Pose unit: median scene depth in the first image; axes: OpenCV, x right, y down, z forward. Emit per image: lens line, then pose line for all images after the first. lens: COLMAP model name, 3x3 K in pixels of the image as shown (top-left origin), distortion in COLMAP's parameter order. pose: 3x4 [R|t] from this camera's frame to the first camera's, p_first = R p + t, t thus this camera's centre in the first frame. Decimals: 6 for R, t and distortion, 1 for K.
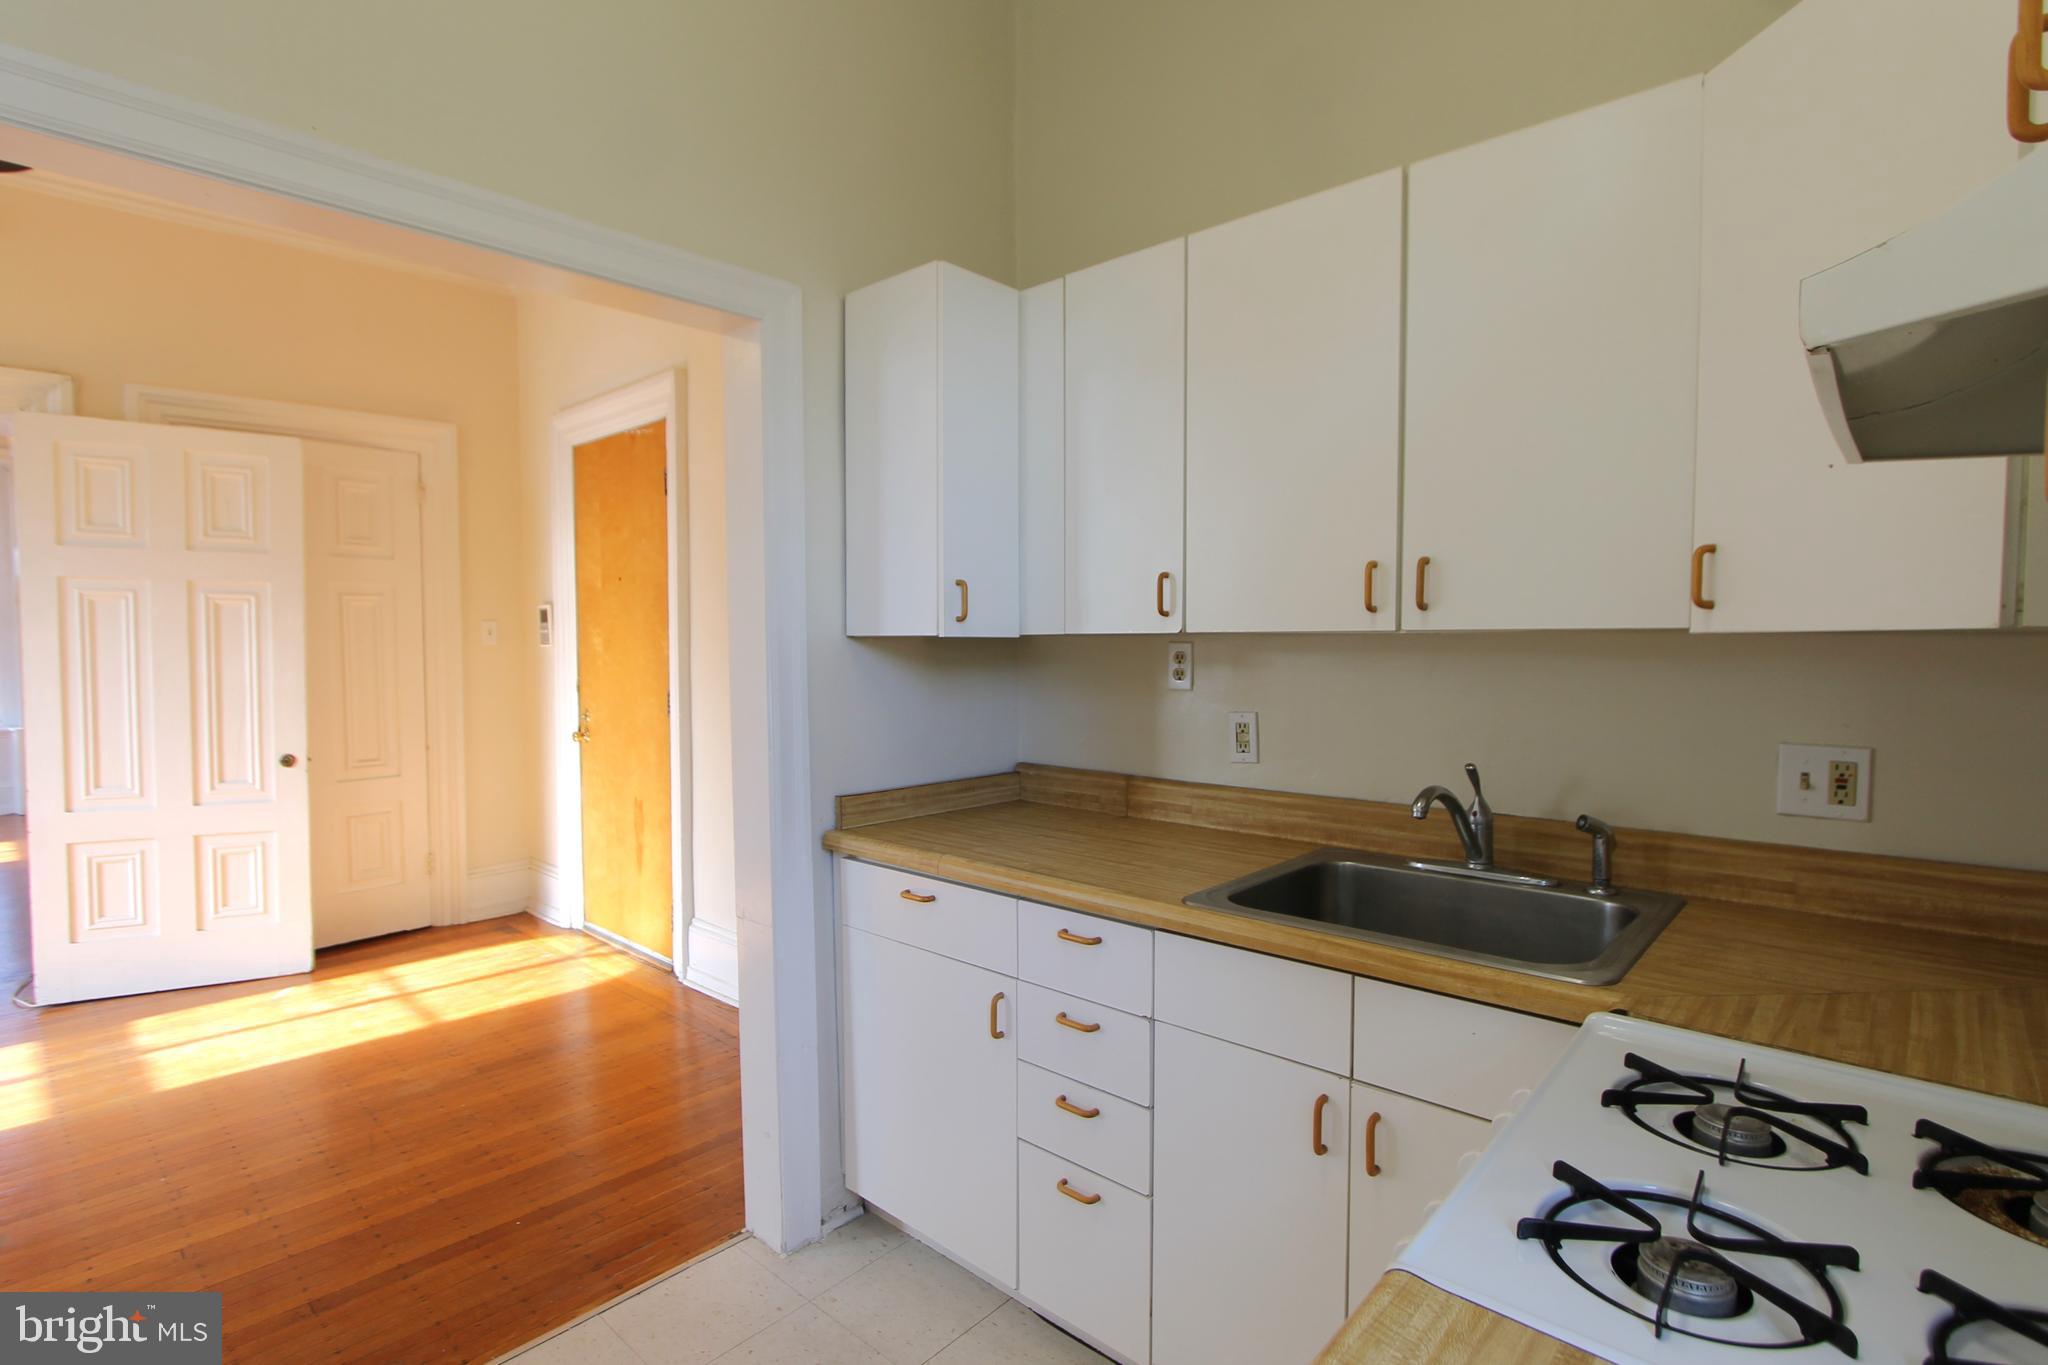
lens RADIAL K [[999.0, 0, 1053.9], [0, 999.0, 693.6], [0, 0, 1]] dist [-0.019214, 0.000483]
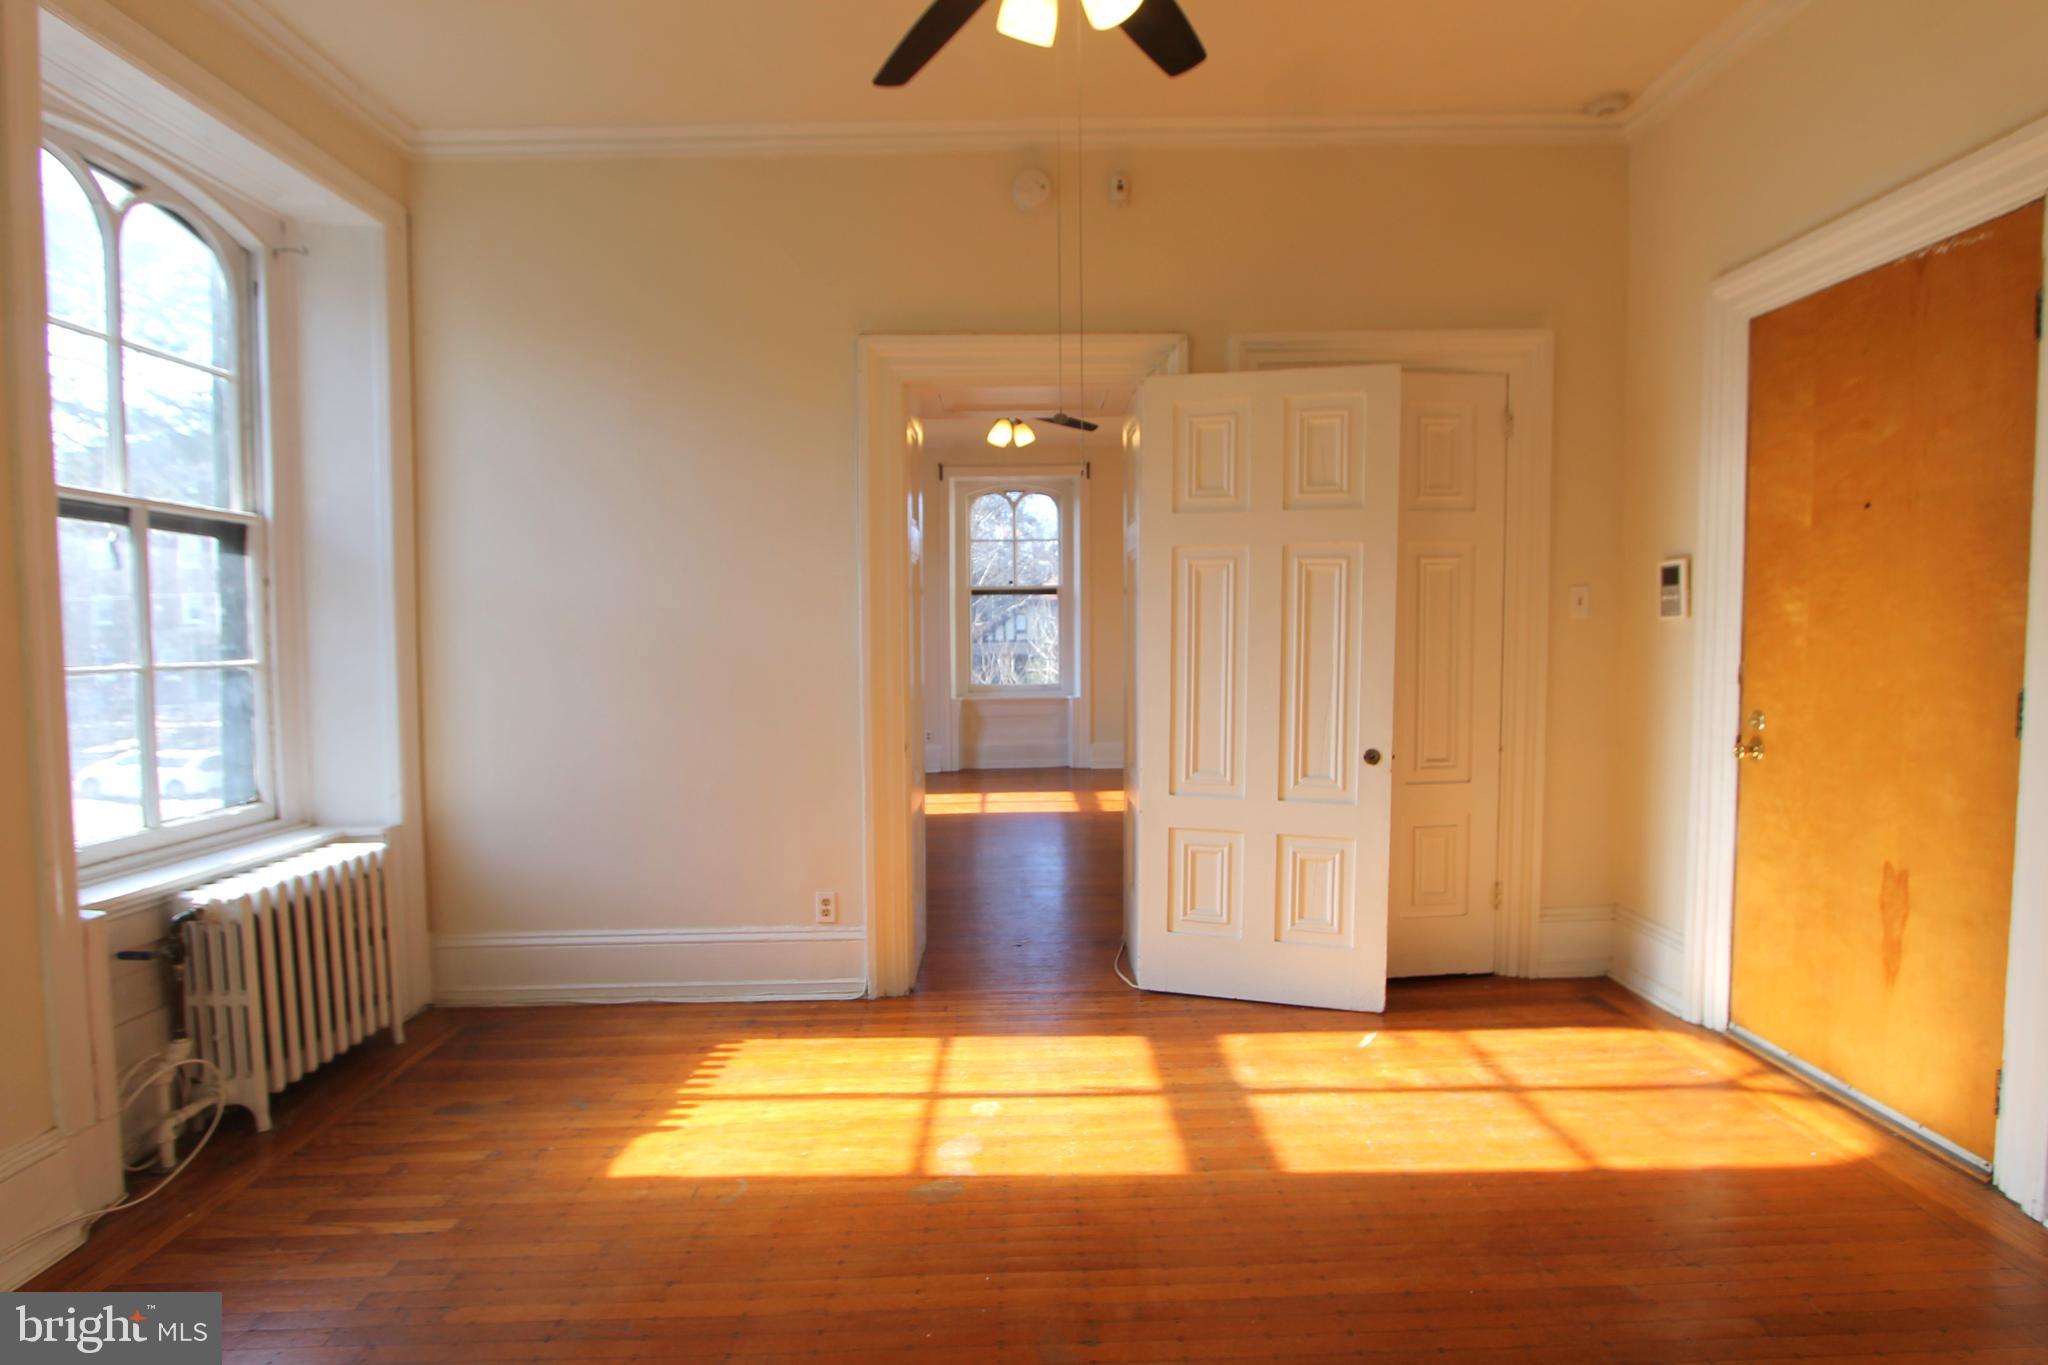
lens RADIAL K [[1006.1, 0, 1024.0], [0, 1006.1, 682.5], [0, 0, 1]] dist [-0.021288, -0.000537]
pose [[0.677484, 0.032222, -0.734832, -0.401721], [-0.030692, 0.999408, 0.015526, 0.001556], [0.734897, 0.012035, 0.678072, 0.239079]]
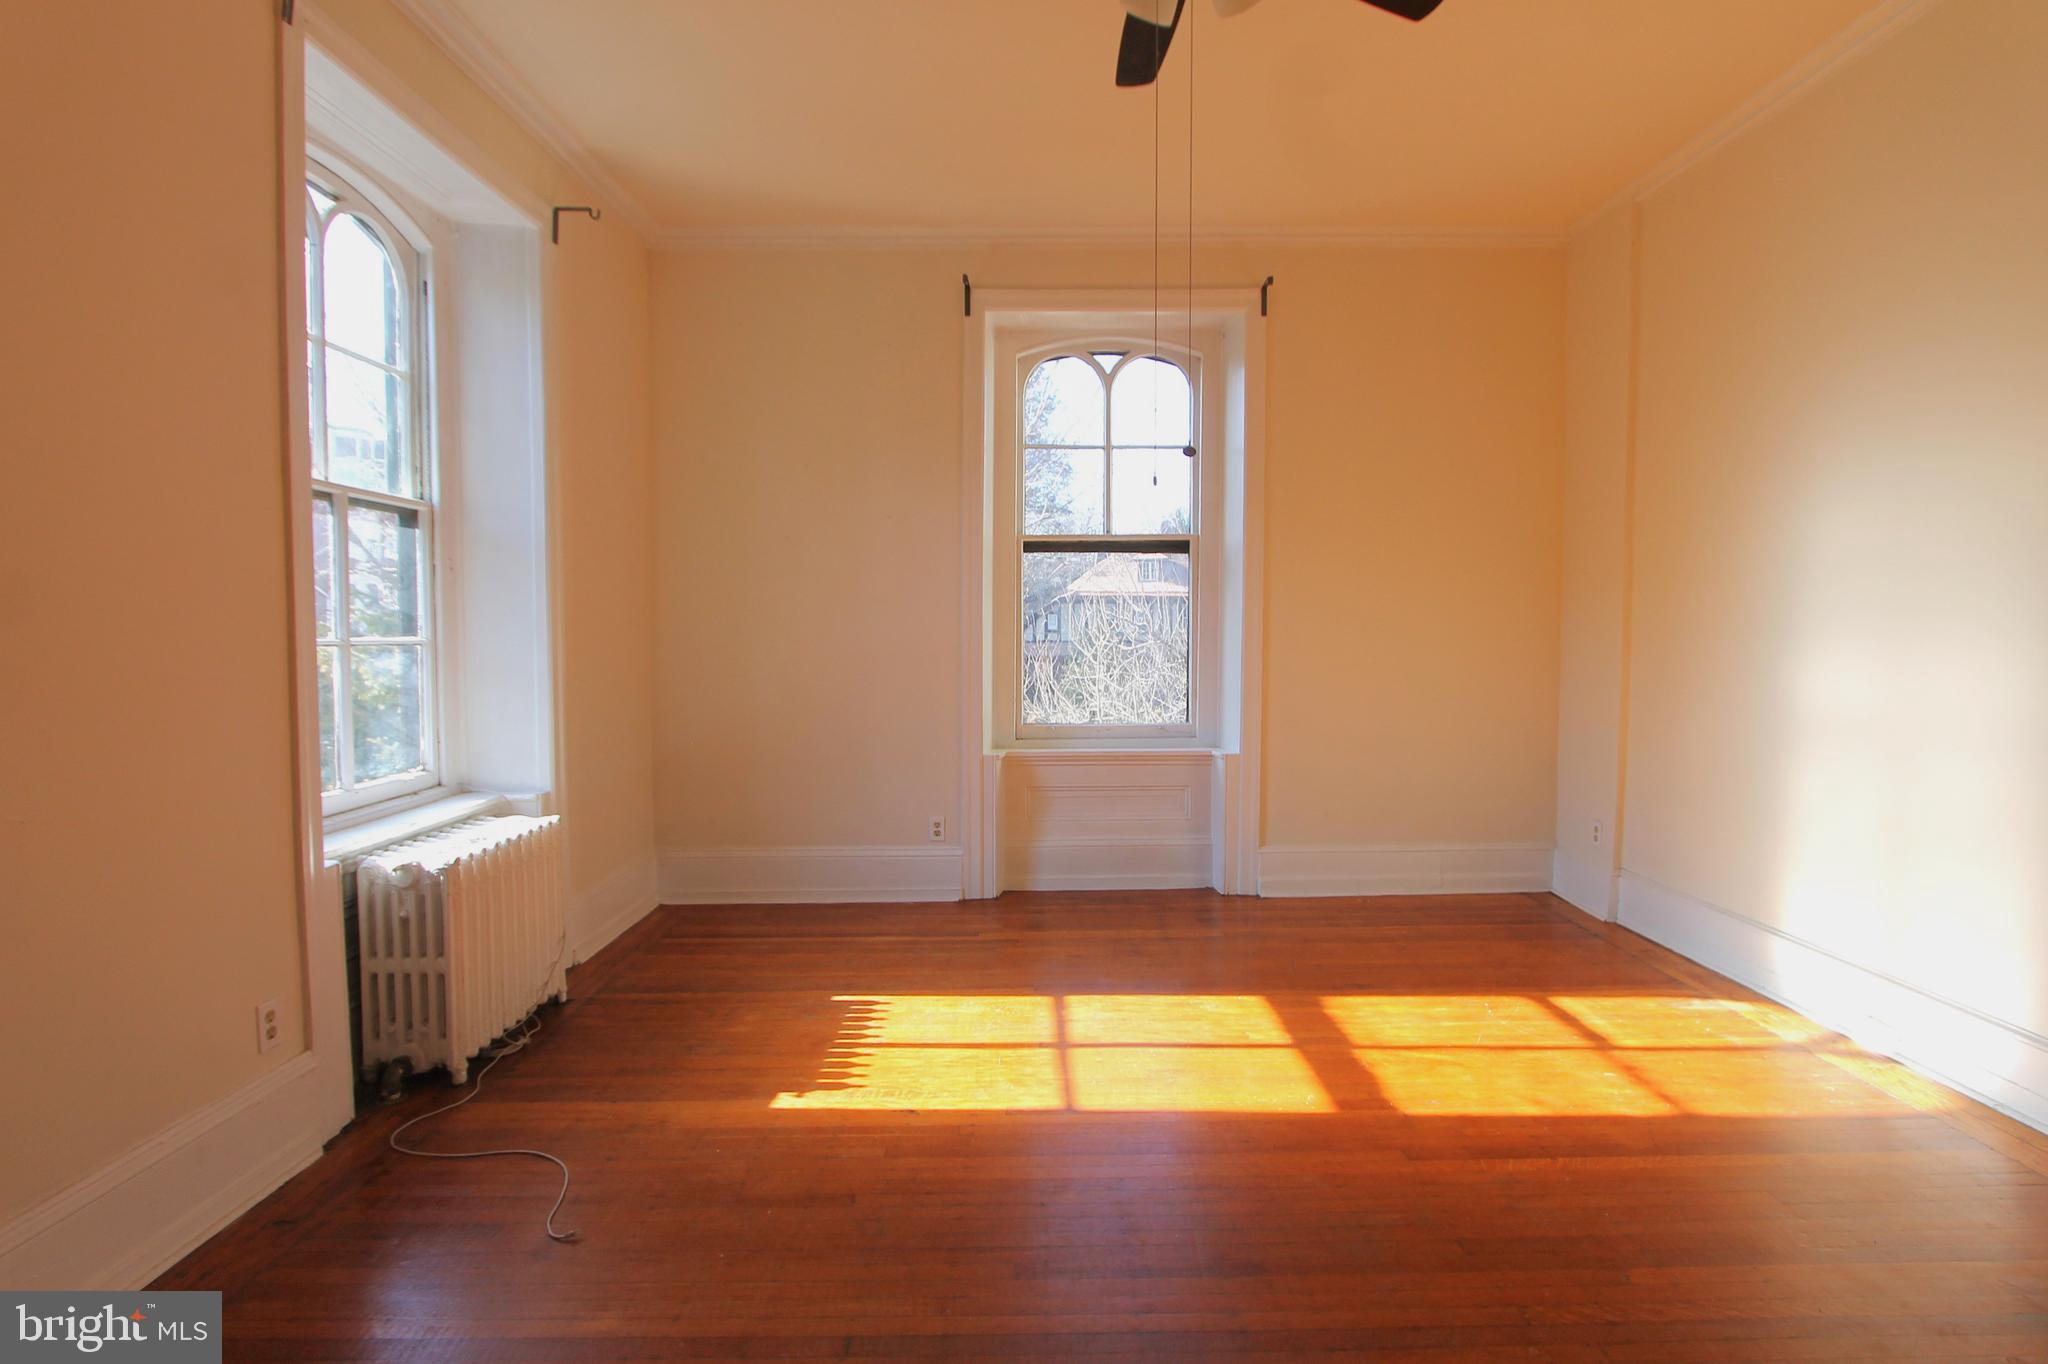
lens RADIAL K [[989.5, 0, 1024.0], [0, 989.5, 682.0], [0, 0, 1]] dist [-0.018873, -0.000372]
pose [[0.662919, 0.037633, -0.747744, -1.498944], [-0.040003, 0.999090, 0.014818, -0.027219], [0.747621, 0.020089, 0.663821, 1.089472]]
